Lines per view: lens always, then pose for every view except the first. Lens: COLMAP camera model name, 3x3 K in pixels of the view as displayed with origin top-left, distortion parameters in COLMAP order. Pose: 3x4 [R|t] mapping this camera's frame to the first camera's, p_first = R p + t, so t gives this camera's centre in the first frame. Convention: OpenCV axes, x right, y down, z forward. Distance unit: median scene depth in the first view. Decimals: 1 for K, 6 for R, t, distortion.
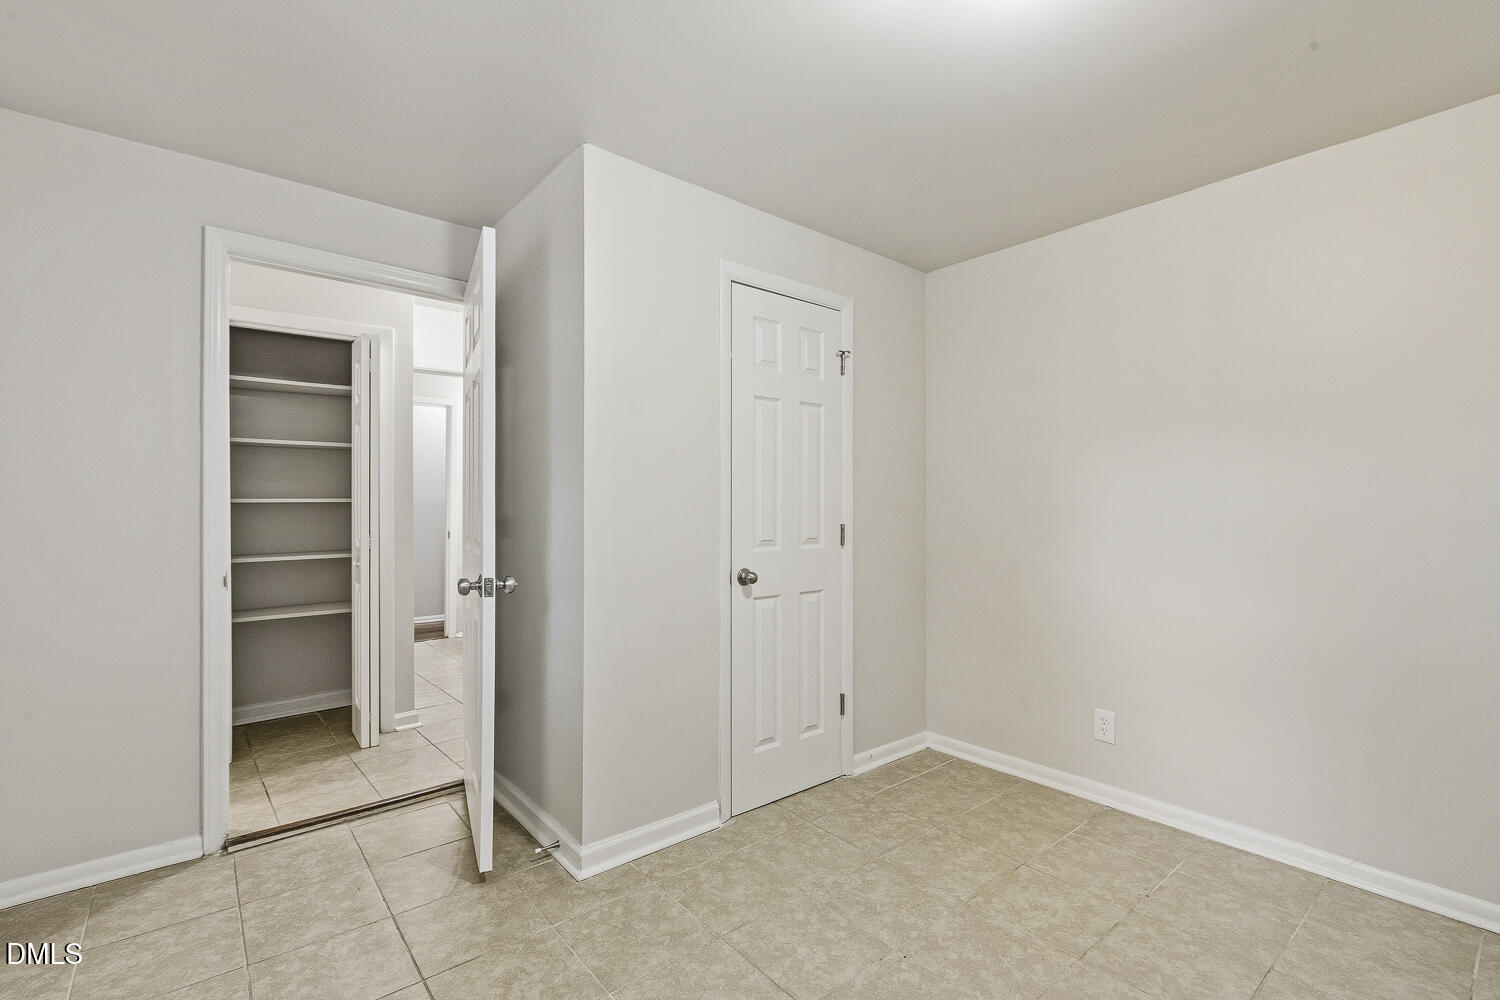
lens RADIAL K [[686.3, 0, 753.5], [0, 686.3, 502.2], [0, 0, 1]] dist [0.001058, -0.000127]
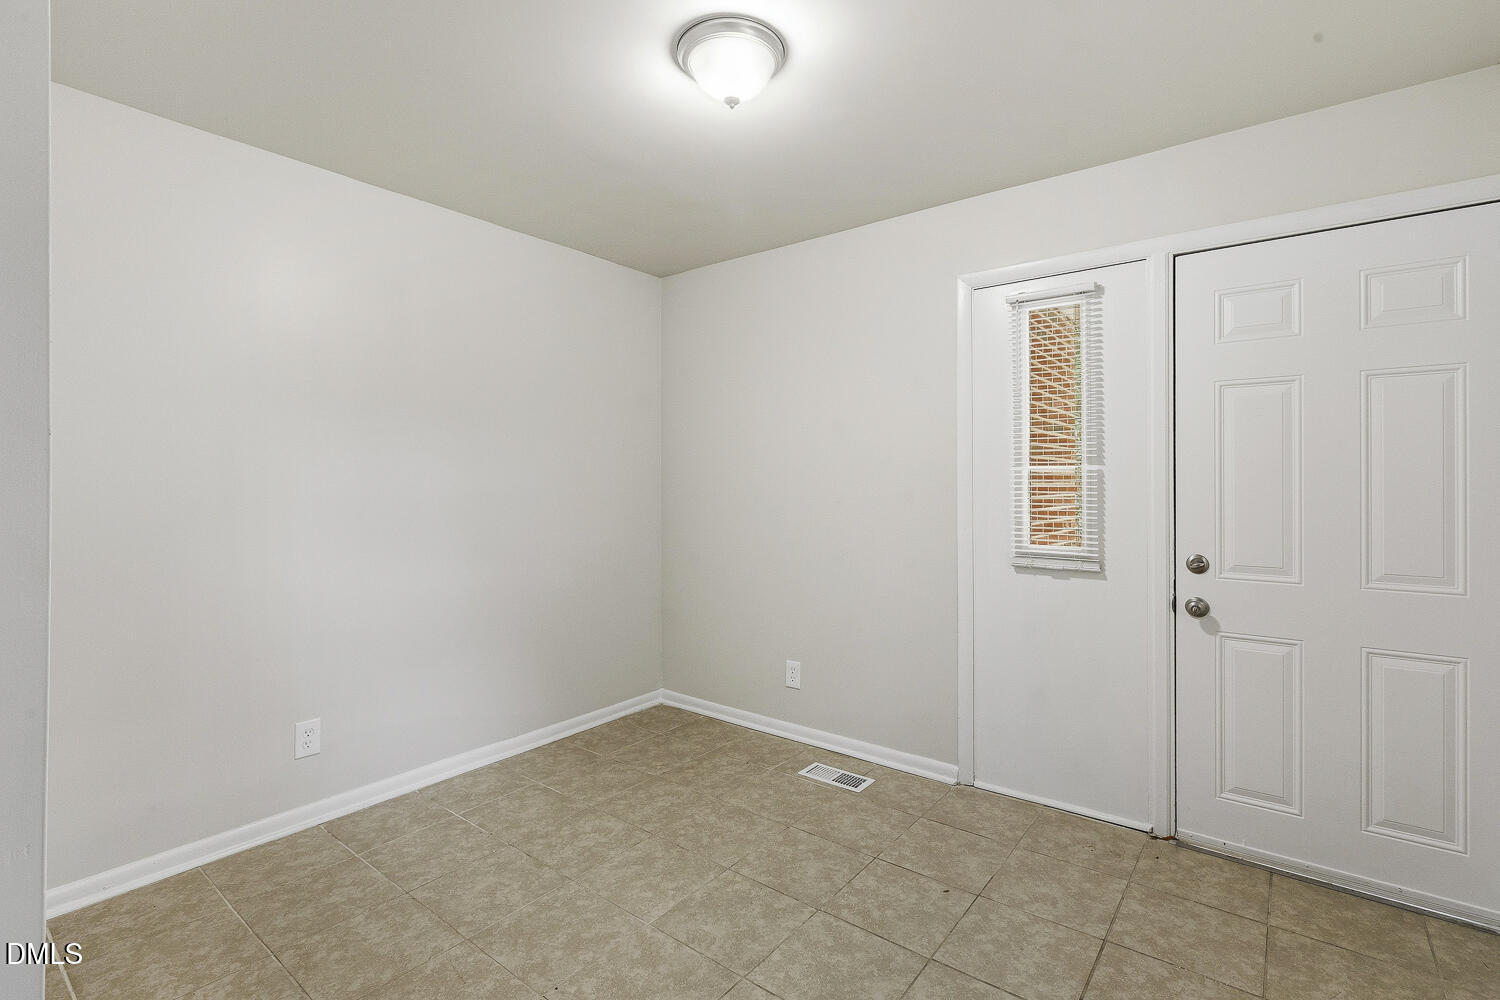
lens RADIAL K [[686.3, 0, 757.2], [0, 686.3, 487.0], [0, 0, 1]] dist [0.001058, -0.000127]
pose [[-0.207962, 0.000545, 0.978137, -0.546397], [0.007322, 0.999973, 0.000999, 0.007838], [-0.978109, 0.007370, -0.207960, 0.716036]]
